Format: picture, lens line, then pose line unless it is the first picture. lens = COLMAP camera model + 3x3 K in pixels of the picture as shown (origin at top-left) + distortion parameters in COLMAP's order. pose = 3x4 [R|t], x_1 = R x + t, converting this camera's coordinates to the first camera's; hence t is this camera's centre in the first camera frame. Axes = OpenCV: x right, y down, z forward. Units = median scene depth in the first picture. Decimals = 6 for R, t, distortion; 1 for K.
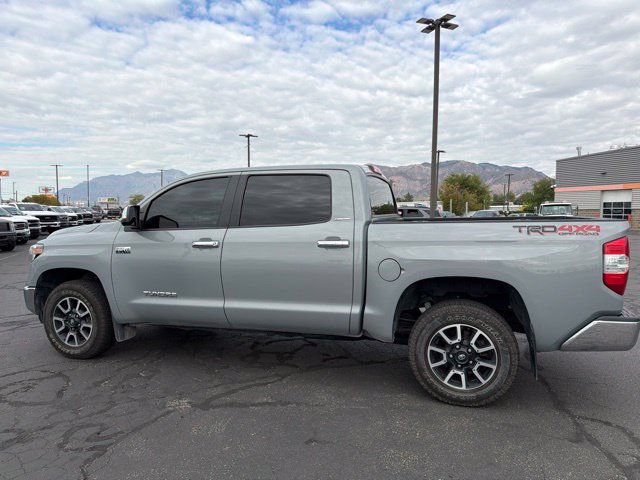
lens RADIAL K [[449.8, 0, 321.8], [0, 449.8, 249.3], [0, 0, 1]] dist [0.041210, -0.045581]
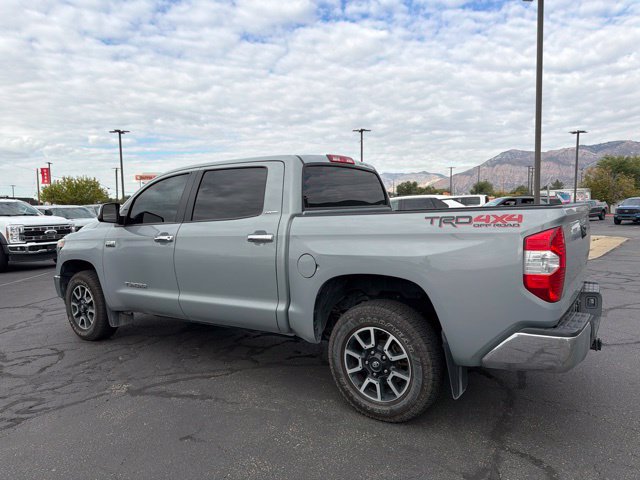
lens RADIAL K [[449.8, 0, 322.0], [0, 449.8, 244.5], [0, 0, 1]] dist [0.041210, -0.045581]
pose [[0.957438, 0.001783, -0.288633, 0.372708], [-0.000909, 0.999995, 0.003163, -0.001076], [0.288637, -0.002767, 0.957435, 0.095492]]
